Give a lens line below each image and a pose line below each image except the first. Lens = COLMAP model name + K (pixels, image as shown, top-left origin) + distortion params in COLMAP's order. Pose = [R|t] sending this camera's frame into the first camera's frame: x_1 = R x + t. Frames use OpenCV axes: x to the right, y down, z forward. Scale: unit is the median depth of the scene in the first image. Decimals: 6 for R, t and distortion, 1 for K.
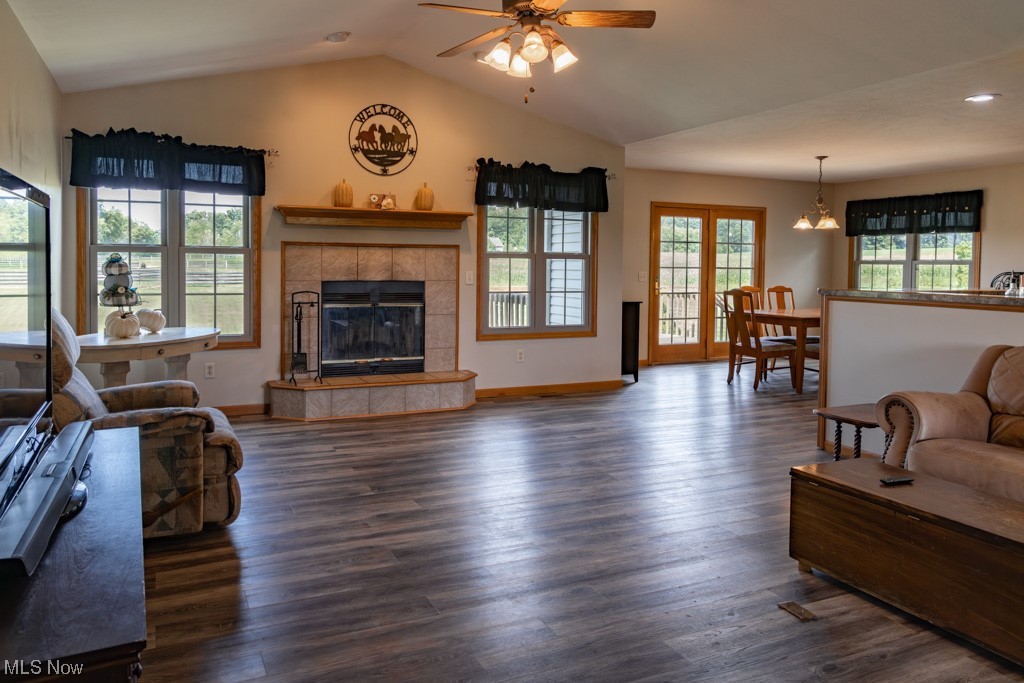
lens RADIAL K [[742.9, 0, 511.9], [0, 742.9, 291.0], [0, 0, 1]] dist [0.031473, 0.000389]
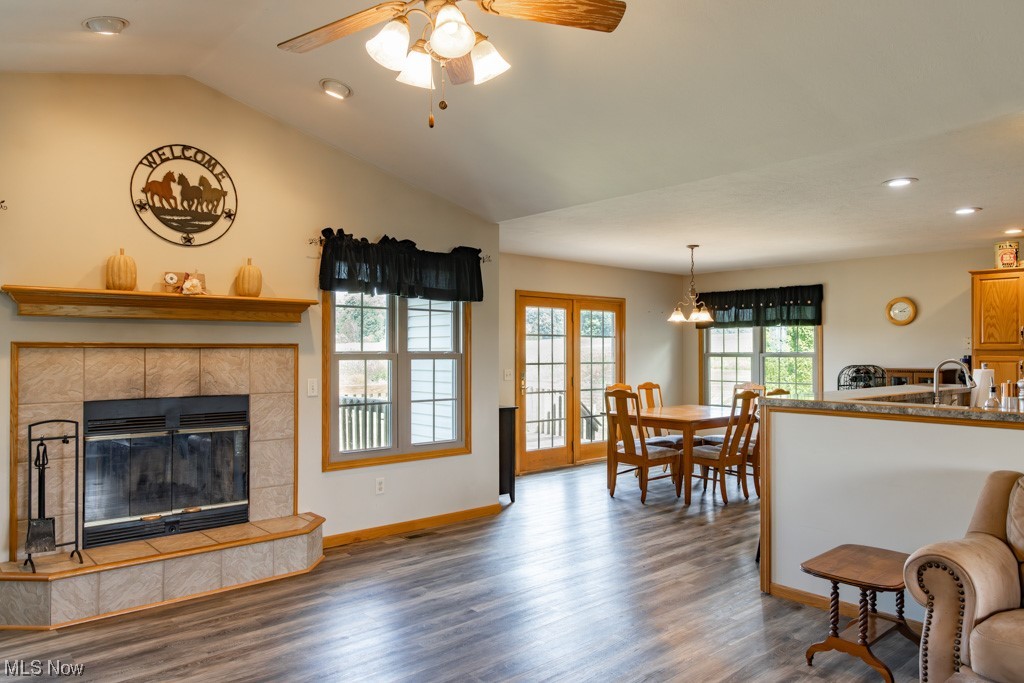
lens RADIAL K [[685.6, 0, 506.6], [0, 685.6, 353.4], [0, 0, 1]] dist [0.008568, 0.001316]
pose [[0.966367, -0.008305, 0.257031, -0.046394], [0.015575, 0.999534, -0.026260, -0.031514], [-0.256693, 0.029380, 0.966046, 0.290451]]
